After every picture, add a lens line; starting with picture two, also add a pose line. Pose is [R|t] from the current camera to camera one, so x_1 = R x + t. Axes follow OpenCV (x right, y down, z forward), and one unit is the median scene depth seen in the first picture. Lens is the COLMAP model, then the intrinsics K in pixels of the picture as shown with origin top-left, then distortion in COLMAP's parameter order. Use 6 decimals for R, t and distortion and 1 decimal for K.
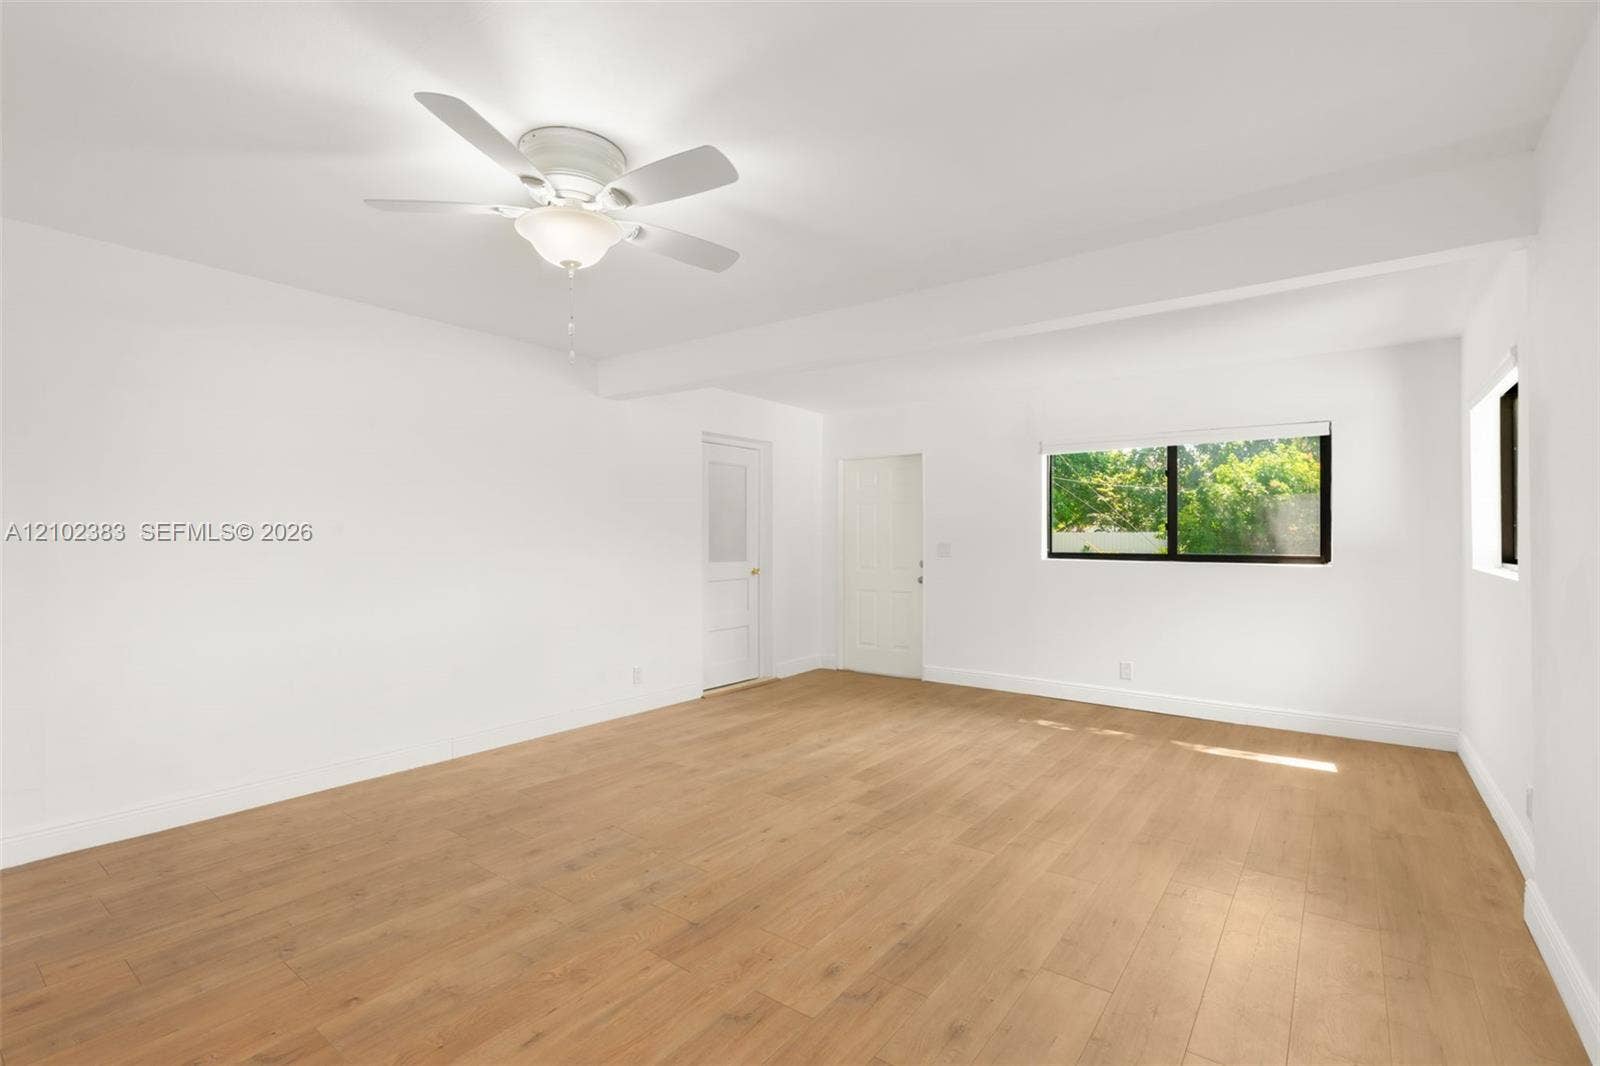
lens RADIAL K [[724.5, 0, 791.1], [0, 724.5, 531.0], [0, 0, 1]] dist [-0.002983, 0.000604]
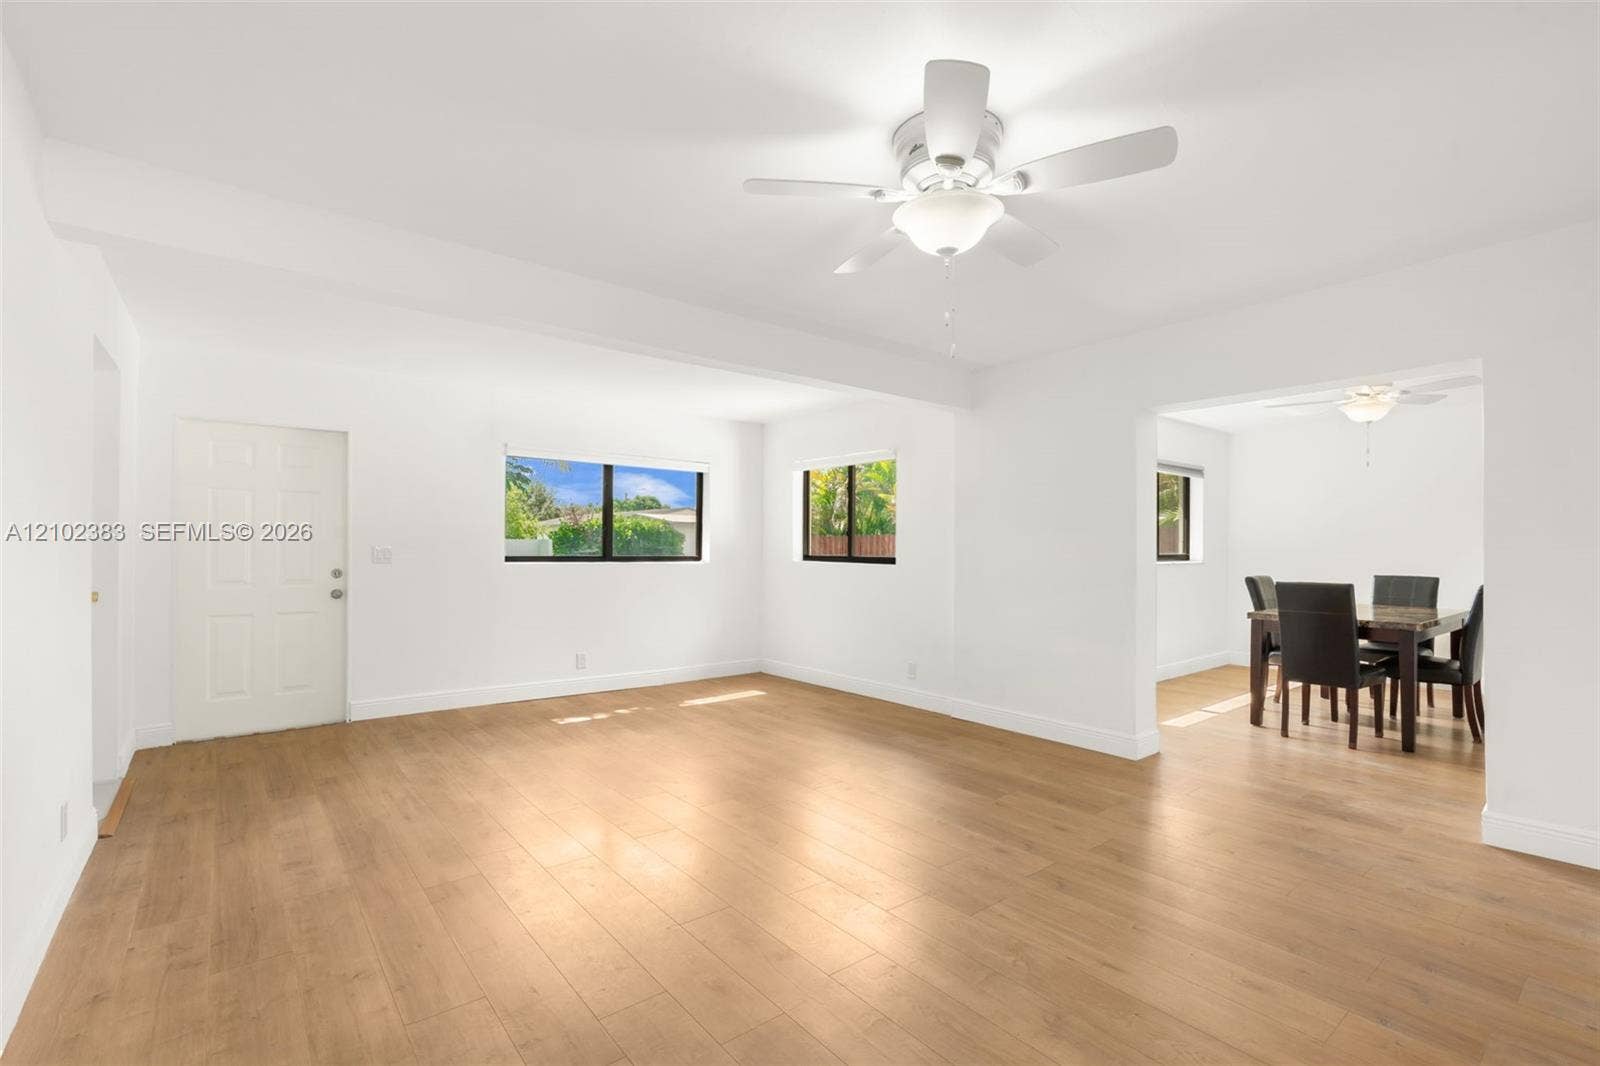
lens RADIAL K [[724.5, 0, 792.6], [0, 724.5, 533.6], [0, 0, 1]] dist [-0.002983, 0.000604]
pose [[0.238025, 0.020429, 0.971044, -0.622407], [-0.014907, 0.999738, -0.017379, 0.012777], [-0.971145, -0.010338, 0.238267, 0.470431]]
